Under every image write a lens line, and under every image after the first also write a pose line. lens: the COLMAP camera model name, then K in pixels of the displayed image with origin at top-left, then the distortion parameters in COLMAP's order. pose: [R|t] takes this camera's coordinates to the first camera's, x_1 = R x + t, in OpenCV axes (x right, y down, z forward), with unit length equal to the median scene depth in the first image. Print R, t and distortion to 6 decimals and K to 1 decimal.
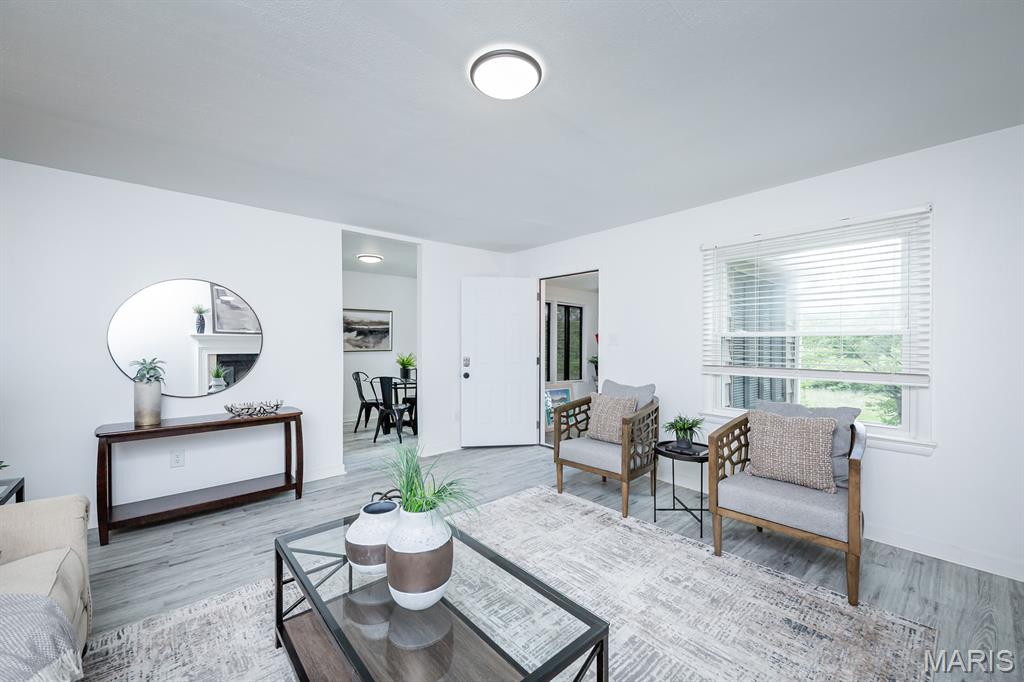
lens RADIAL K [[400.4, 0, 507.8], [0, 400.4, 350.4], [0, 0, 1]] dist [0.013893, -0.005579]
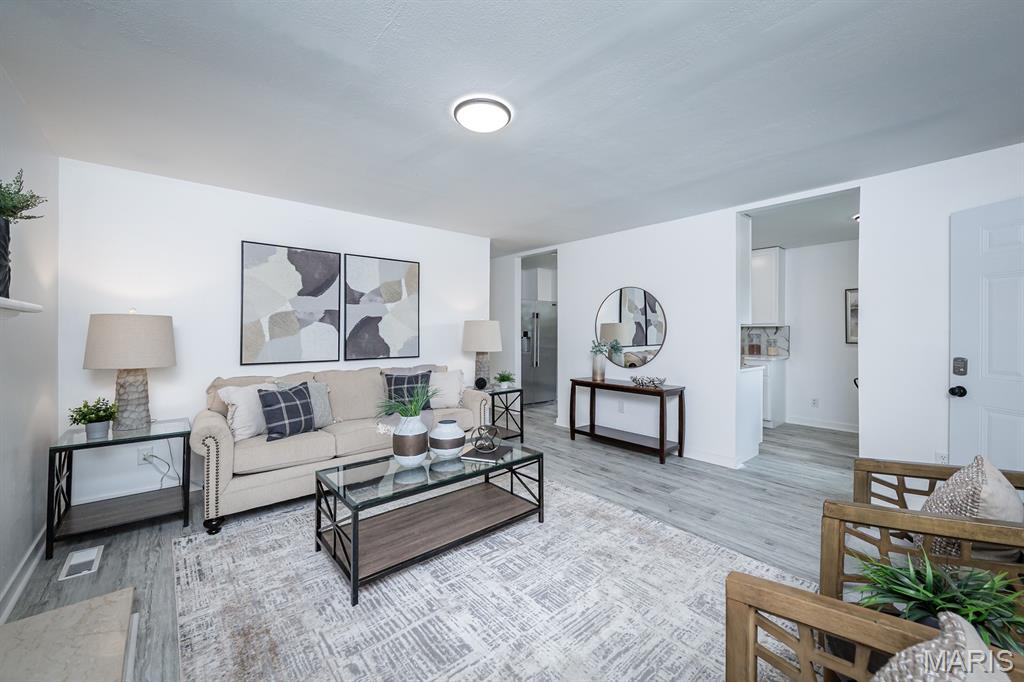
lens RADIAL K [[400.4, 0, 519.2], [0, 400.4, 333.5], [0, 0, 1]] dist [0.013893, -0.005579]
pose [[-0.002844, 0.006335, -0.999976, 0.689923], [-0.021486, 0.999749, 0.006394, -0.009425], [0.999765, 0.021504, -0.002707, 0.619348]]
